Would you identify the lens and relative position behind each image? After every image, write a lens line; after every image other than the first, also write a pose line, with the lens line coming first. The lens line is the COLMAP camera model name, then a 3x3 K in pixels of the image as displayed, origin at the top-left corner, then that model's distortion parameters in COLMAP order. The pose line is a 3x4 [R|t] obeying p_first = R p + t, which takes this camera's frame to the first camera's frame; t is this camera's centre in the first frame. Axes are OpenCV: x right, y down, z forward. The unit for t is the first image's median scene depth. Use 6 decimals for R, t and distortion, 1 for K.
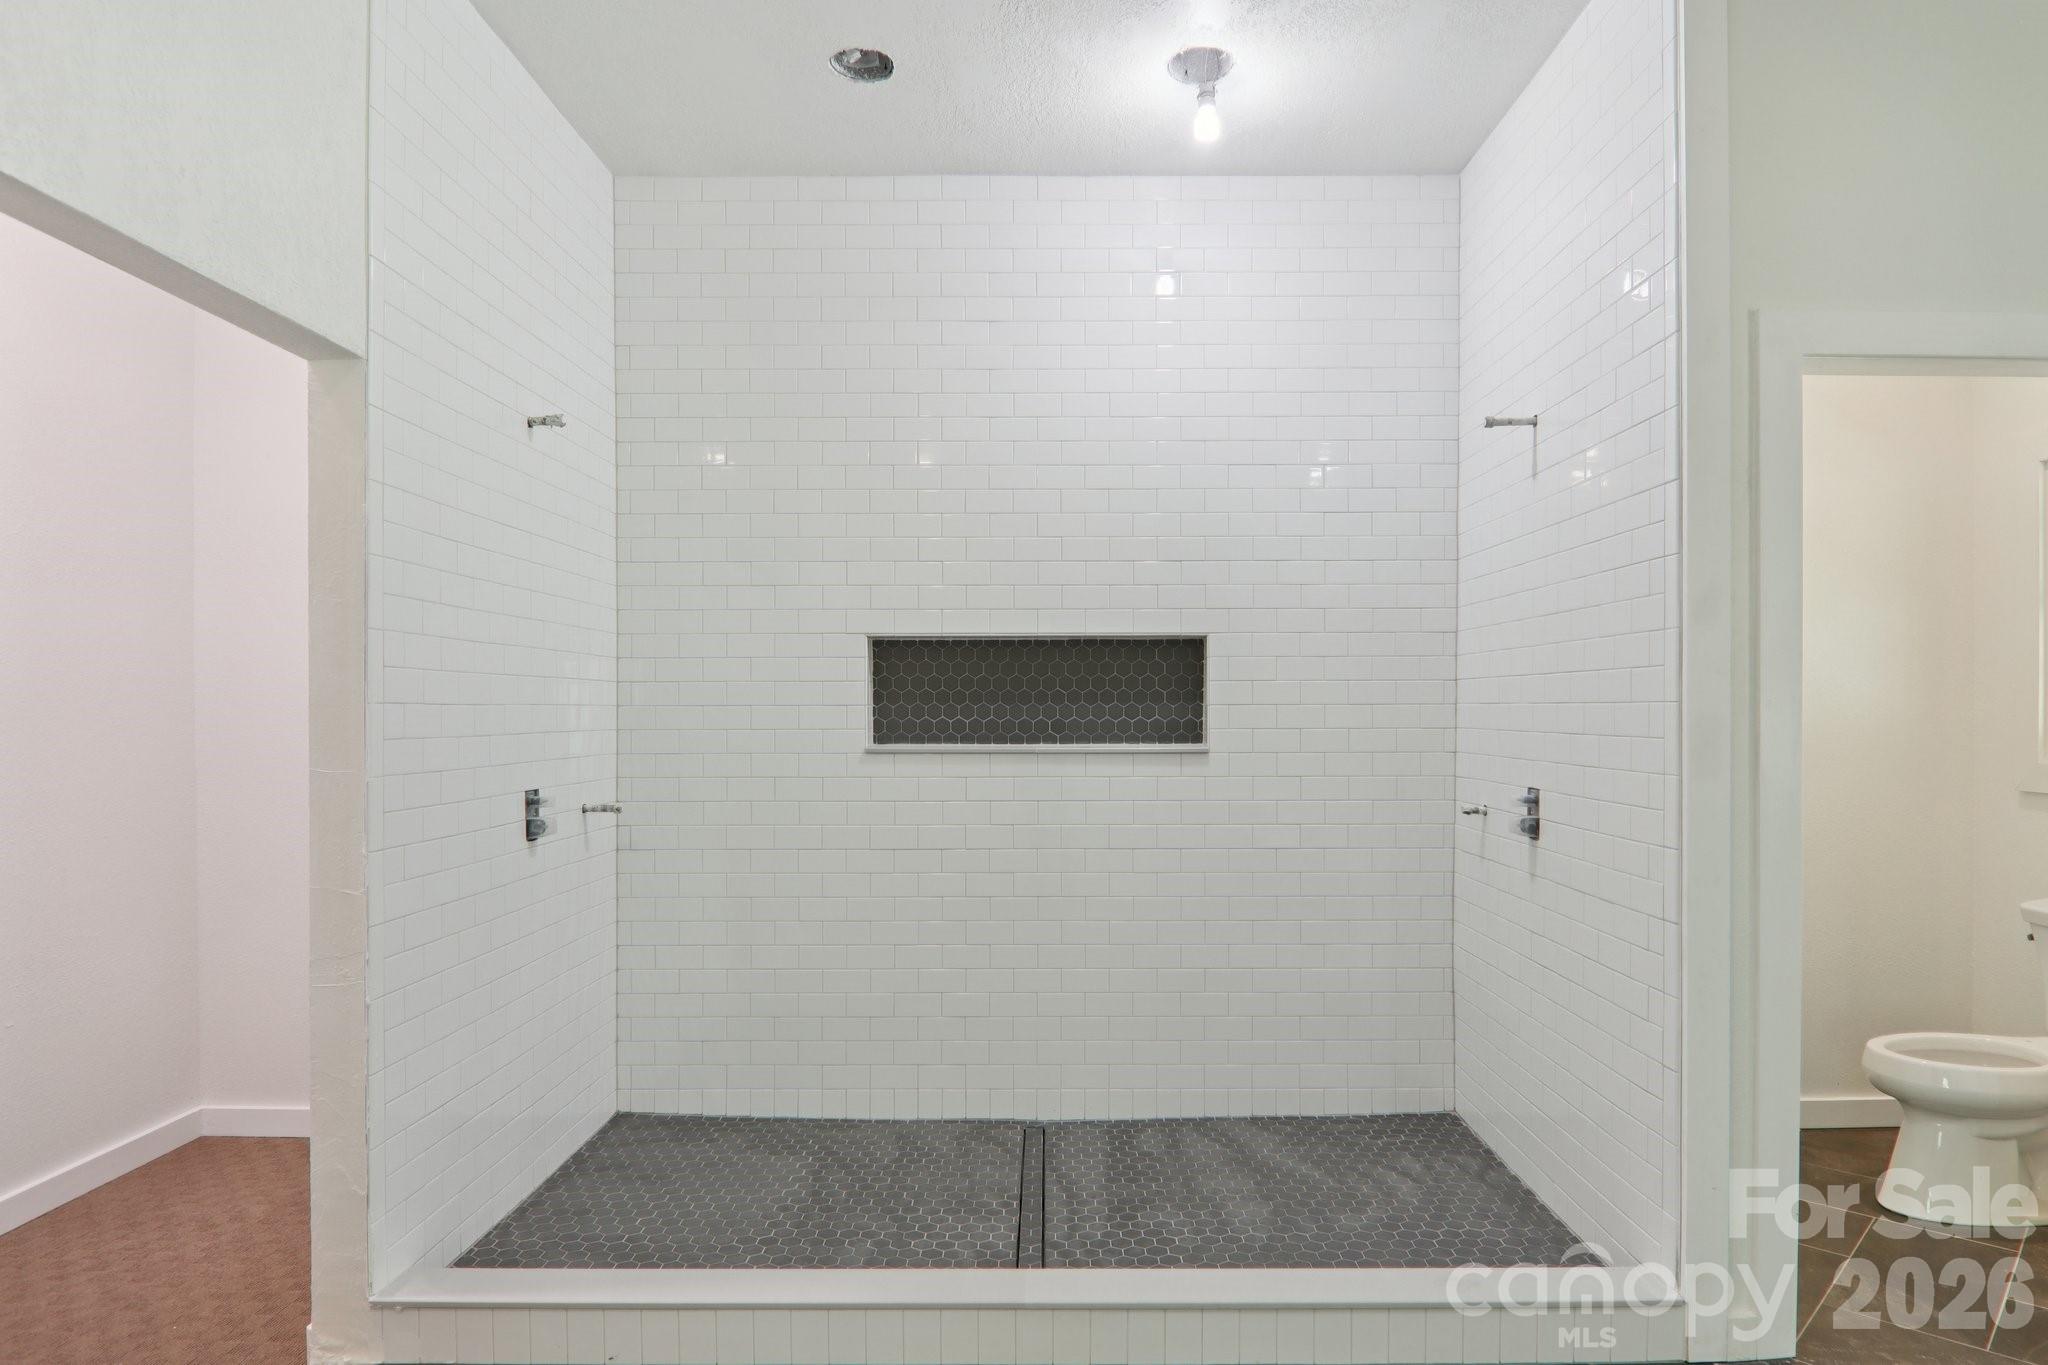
lens RADIAL K [[1145.3, 0, 1128.4], [0, 1145.3, 708.8], [0, 0, 1]] dist [0.002024, -0.006208]
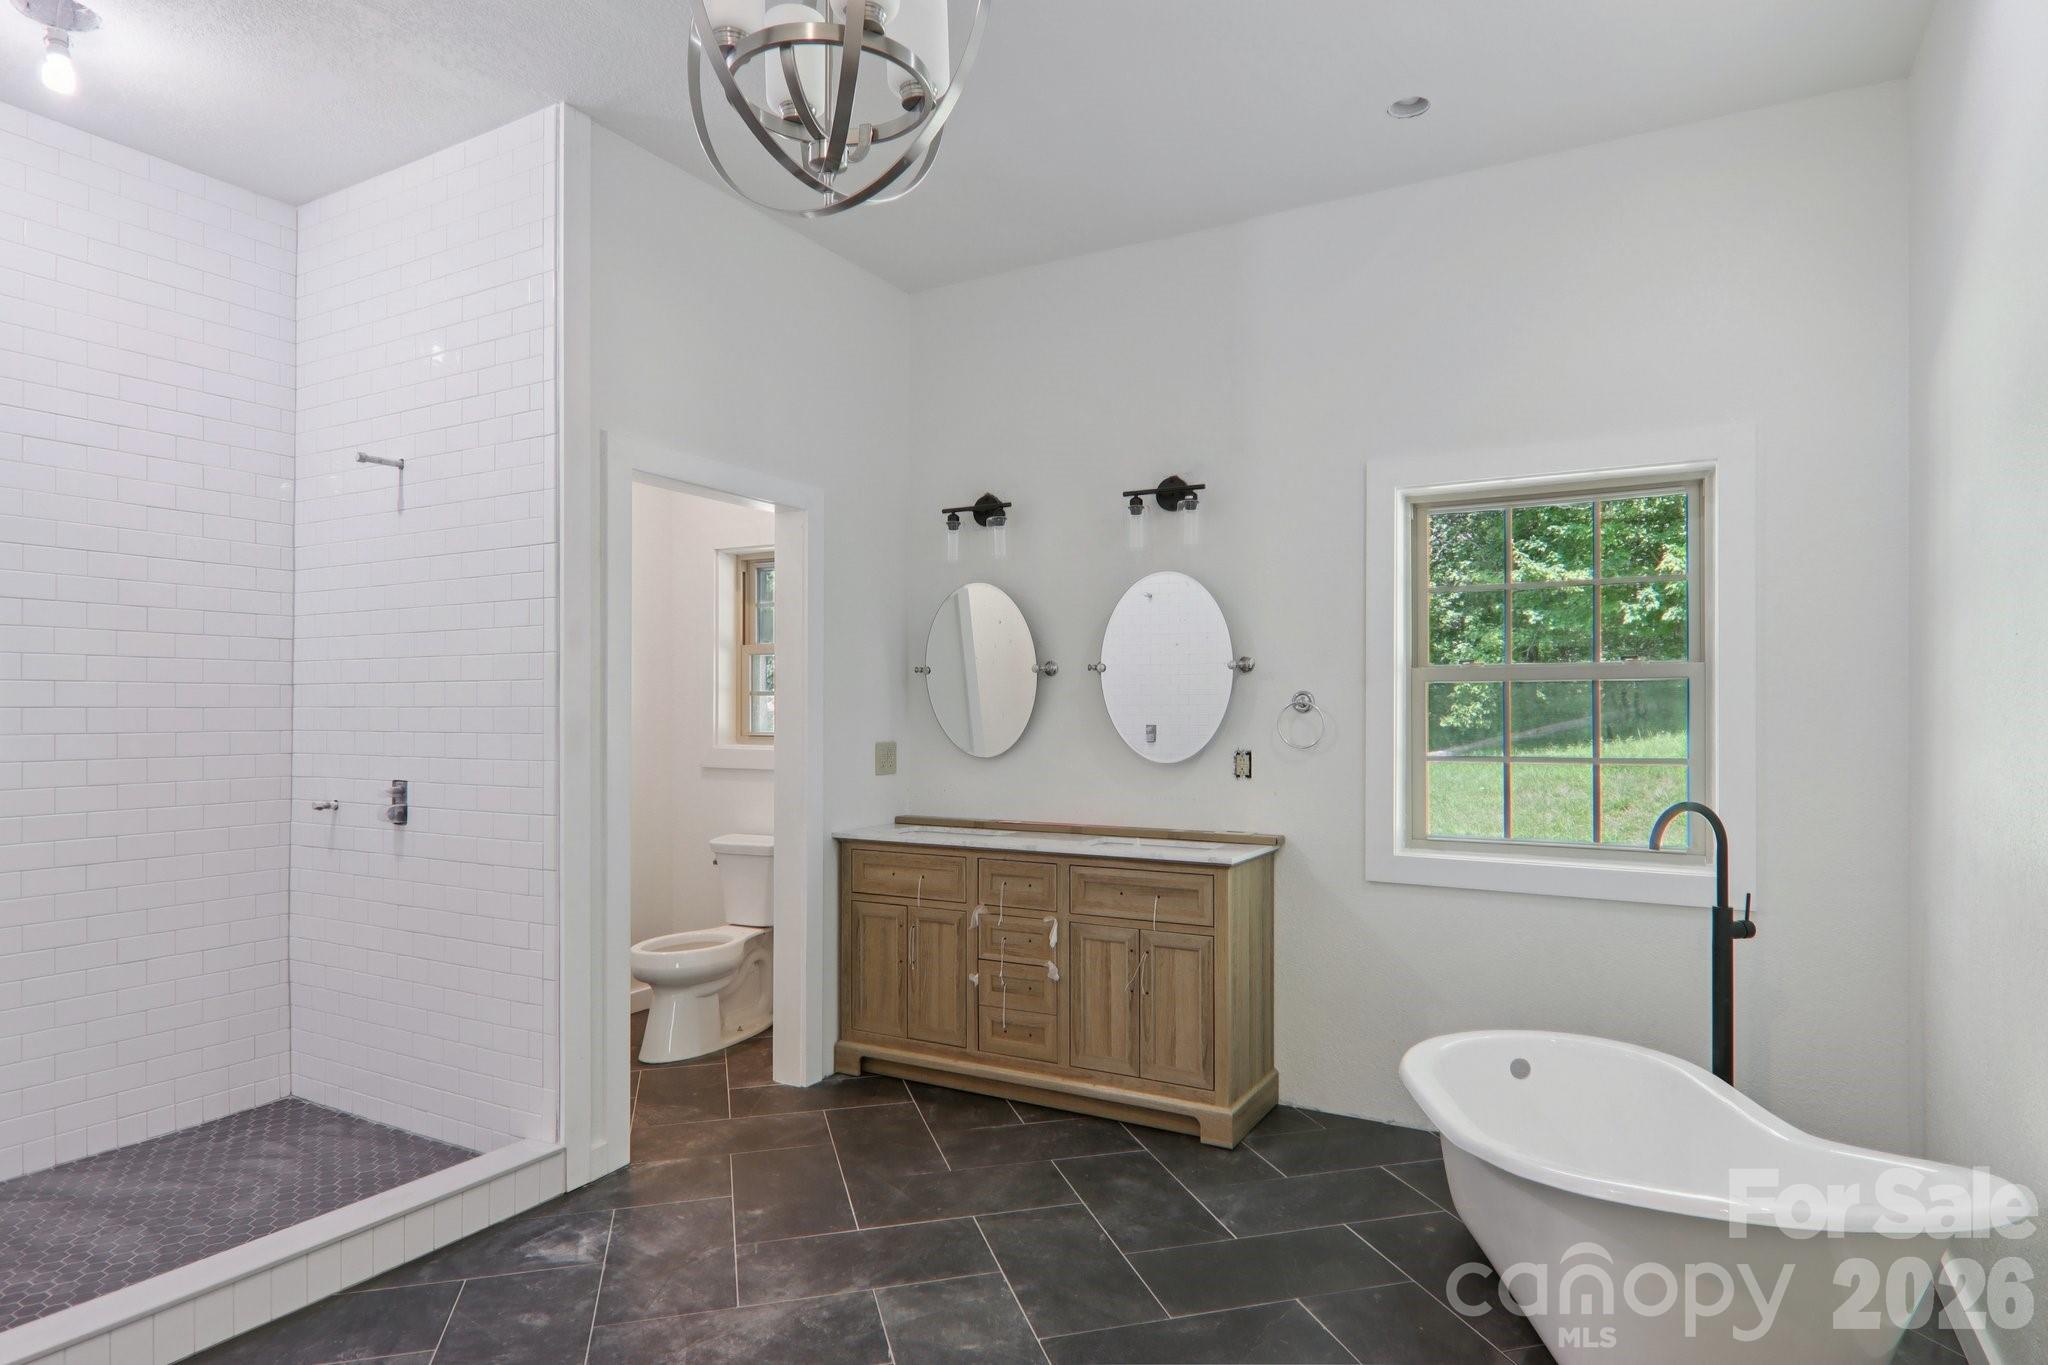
lens RADIAL K [[1145.3, 0, 1021.1], [0, 1145.3, 694.3], [0, 0, 1]] dist [0.002024, -0.006208]
pose [[0.496176, 0.015107, 0.868091, -0.336863], [0.001437, 0.999833, -0.018221, 0.003950], [-0.868221, 0.010289, 0.496071, -0.118499]]
